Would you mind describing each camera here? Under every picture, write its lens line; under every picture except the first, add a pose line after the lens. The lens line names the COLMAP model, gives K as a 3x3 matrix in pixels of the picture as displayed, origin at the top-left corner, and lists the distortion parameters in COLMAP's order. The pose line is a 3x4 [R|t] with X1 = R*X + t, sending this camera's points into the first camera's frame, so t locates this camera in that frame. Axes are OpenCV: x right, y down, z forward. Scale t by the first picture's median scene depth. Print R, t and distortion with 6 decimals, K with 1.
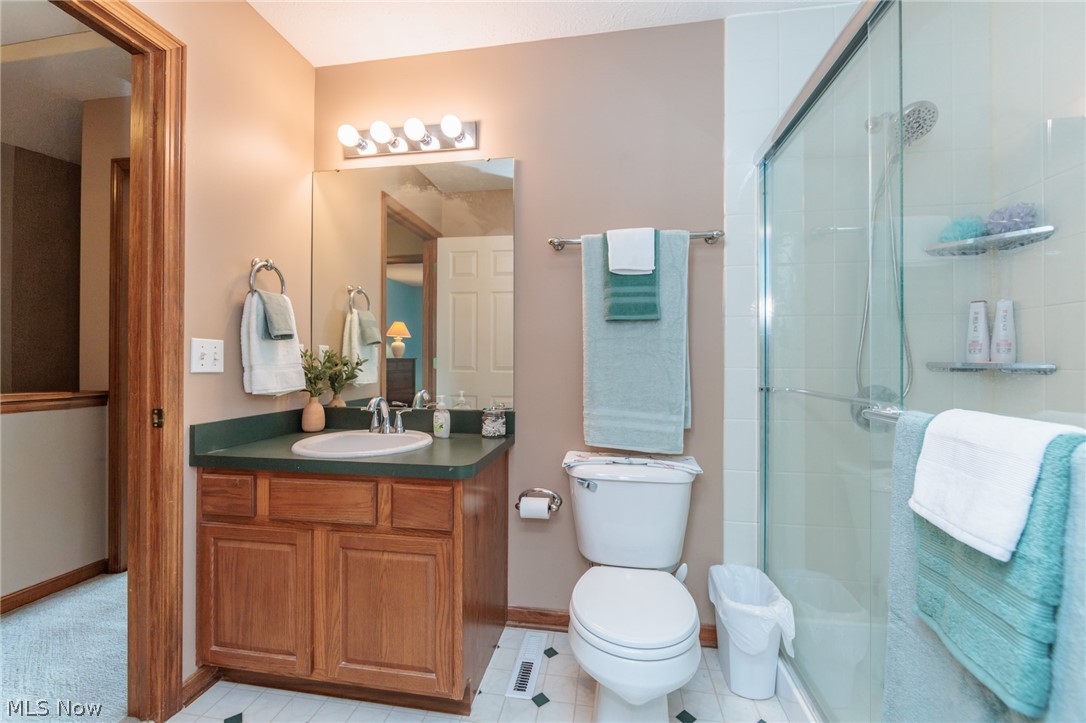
lens RADIAL K [[425.3, 0, 542.9], [0, 425.3, 364.2], [0, 0, 1]] dist [0.000393, 0.000036]
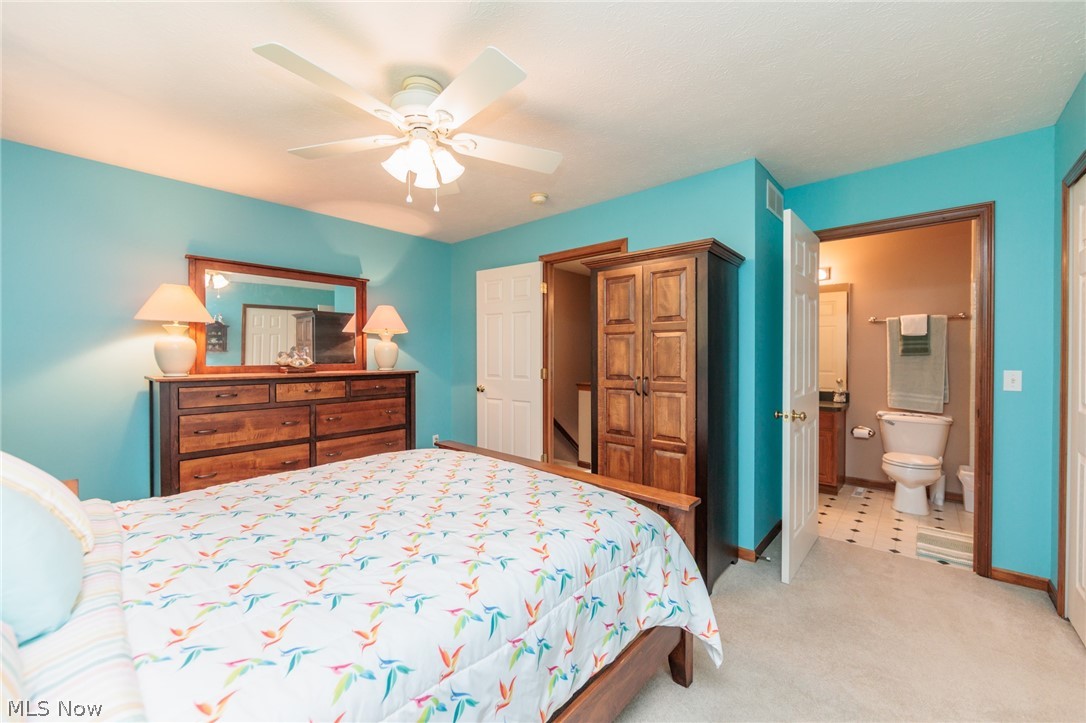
lens RADIAL K [[425.3, 0, 549.5], [0, 425.3, 361.3], [0, 0, 1]] dist [0.000393, 0.000036]
pose [[0.856327, 0.001851, -0.516431, -0.298117], [0.006032, 0.999890, 0.013585, -0.112187], [0.516399, -0.014748, 0.856221, -2.027499]]
